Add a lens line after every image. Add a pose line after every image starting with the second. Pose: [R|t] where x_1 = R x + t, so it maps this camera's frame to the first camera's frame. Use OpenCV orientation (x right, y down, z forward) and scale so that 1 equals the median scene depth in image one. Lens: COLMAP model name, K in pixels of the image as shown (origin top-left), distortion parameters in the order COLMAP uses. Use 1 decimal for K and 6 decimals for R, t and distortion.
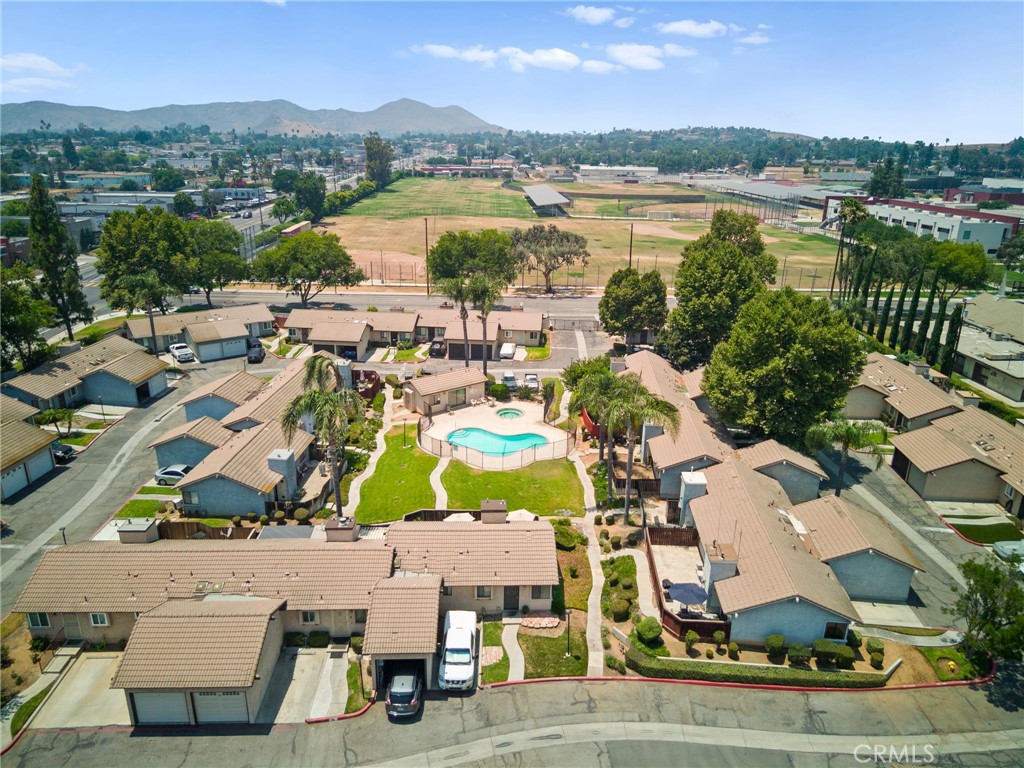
lens RADIAL K [[721.1, 0, 512.2], [0, 721.1, 358.5], [0, 0, 1]] dist [0.013208, -0.002904]
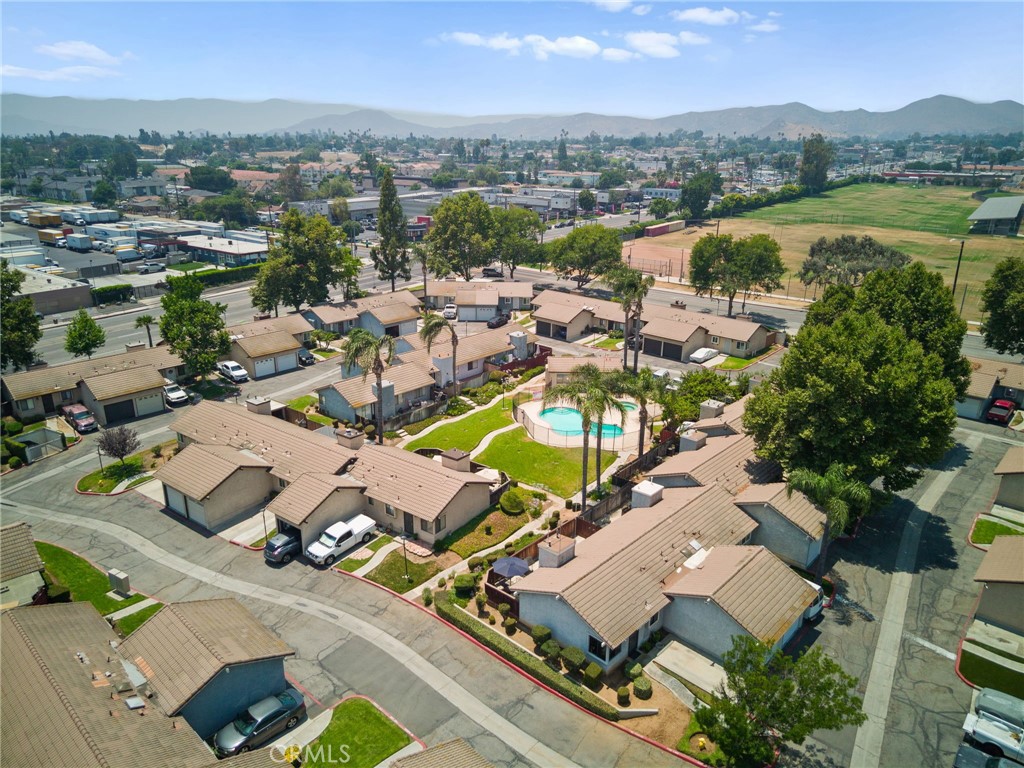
lens RADIAL K [[711.4, 0, 512.0], [0, 711.4, 384.0], [0, 0, 1]] dist [0.017132, -0.002498]
pose [[0.780584, 0.196387, -0.593398, 0.567457], [-0.178705, 0.979850, 0.089208, -0.020096], [0.598960, 0.036409, 0.799950, 0.112084]]
